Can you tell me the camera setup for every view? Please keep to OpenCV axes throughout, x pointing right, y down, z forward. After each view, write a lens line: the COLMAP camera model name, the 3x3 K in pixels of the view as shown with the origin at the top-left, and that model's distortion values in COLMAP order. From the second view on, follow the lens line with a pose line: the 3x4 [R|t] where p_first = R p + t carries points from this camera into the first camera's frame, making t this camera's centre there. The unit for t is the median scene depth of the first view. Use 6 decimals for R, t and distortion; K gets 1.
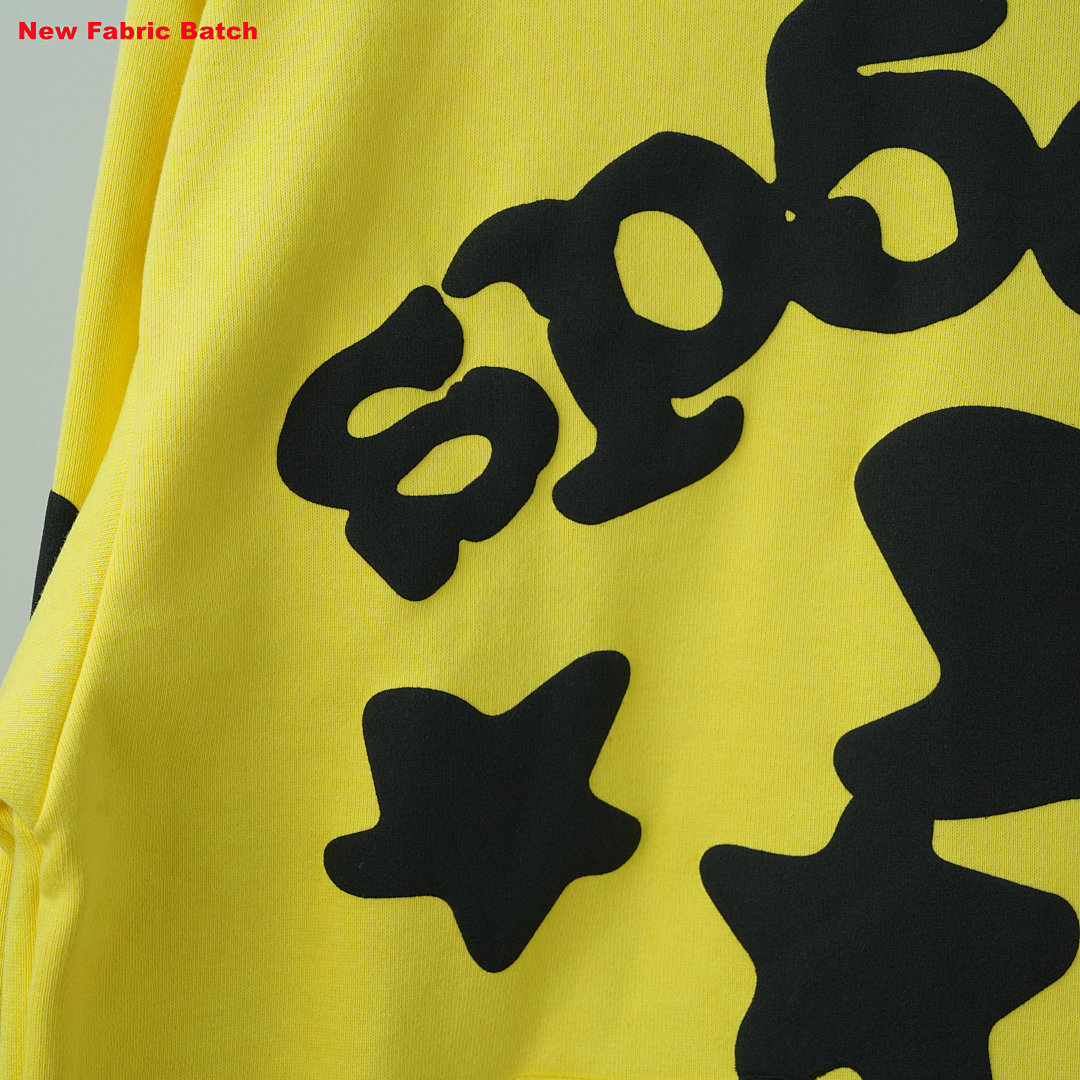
lens RADIAL K [[2586.8, 0, 535.5], [0, 2586.8, 530.8], [0, 0, 1]] dist [0.188059, 0.000000]
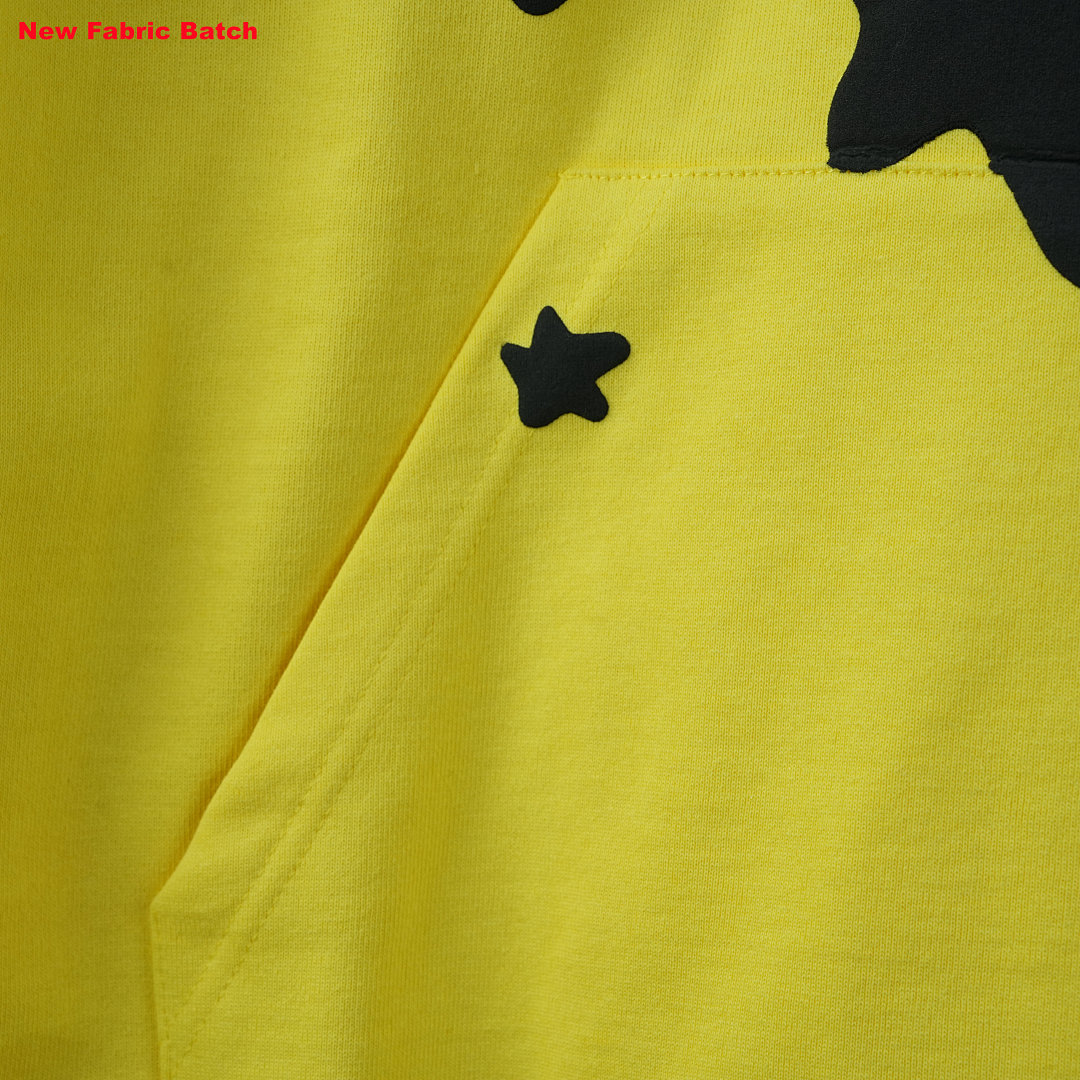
lens RADIAL K [[2586.8, 0, 540.9], [0, 2586.8, 535.4], [0, 0, 1]] dist [0.188059, 0.000000]
pose [[0.961227, 0.043759, -0.272264, 0.218333], [-0.059272, 0.997038, -0.049015, 0.376879], [0.269312, 0.063252, 0.960974, 0.229322]]
